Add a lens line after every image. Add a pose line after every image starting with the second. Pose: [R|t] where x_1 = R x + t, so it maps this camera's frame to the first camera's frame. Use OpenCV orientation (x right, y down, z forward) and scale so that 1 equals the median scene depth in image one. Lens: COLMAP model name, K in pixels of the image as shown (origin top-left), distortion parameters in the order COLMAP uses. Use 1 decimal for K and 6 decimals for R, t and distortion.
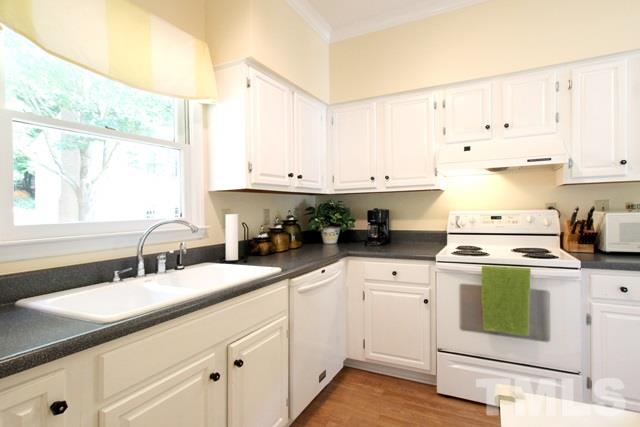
lens RADIAL K [[317.5, 0, 322.0], [0, 317.5, 202.7], [0, 0, 1]] dist [-0.000114, -0.000002]
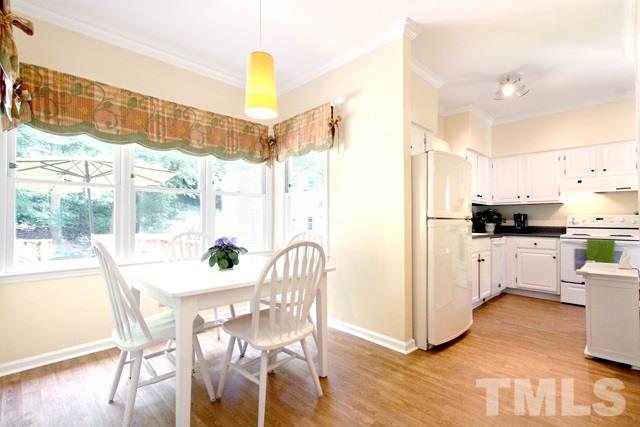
lens RADIAL K [[294.0, 0, 320.3], [0, 294.0, 207.8], [0, 0, 1]] dist [0.001833, 0.000563]
pose [[0.950443, 0.013241, -0.310616, -0.441070], [-0.021457, 0.999504, -0.023048, 0.056053], [0.310157, 0.028571, 0.950256, -1.084727]]
